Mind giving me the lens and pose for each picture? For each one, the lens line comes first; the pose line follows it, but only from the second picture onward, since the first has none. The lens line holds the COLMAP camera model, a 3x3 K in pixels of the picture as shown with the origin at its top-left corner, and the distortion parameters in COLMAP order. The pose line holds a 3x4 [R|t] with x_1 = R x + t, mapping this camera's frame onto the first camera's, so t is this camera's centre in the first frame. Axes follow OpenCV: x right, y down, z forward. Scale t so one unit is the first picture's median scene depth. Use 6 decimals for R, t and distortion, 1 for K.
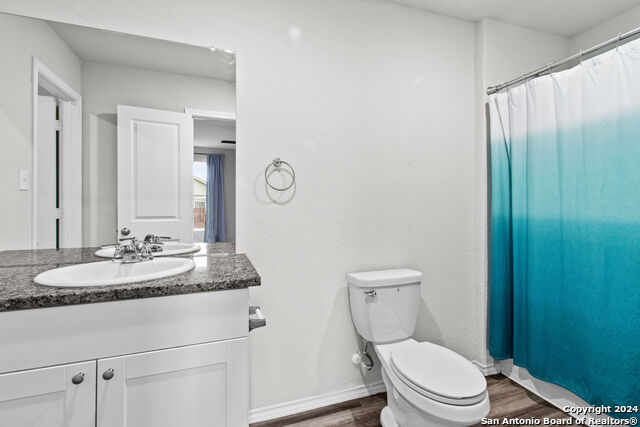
lens RADIAL K [[290.4, 0, 317.5], [0, 290.4, 206.2], [0, 0, 1]] dist [0.003323, 0.000348]
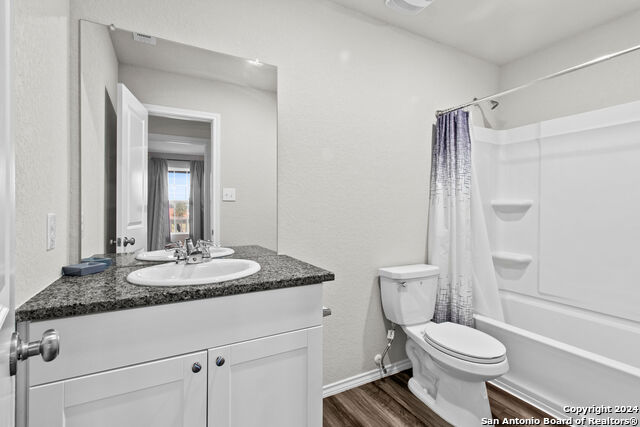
lens RADIAL K [[295.9, 0, 317.6], [0, 295.9, 209.0], [0, 0, 1]] dist [0.002692, 0.000881]
pose [[0.984098, -0.000507, 0.177624, -0.369165], [0.000890, 0.999997, -0.002074, -0.000831], [-0.177623, 0.002200, 0.984096, -0.117380]]
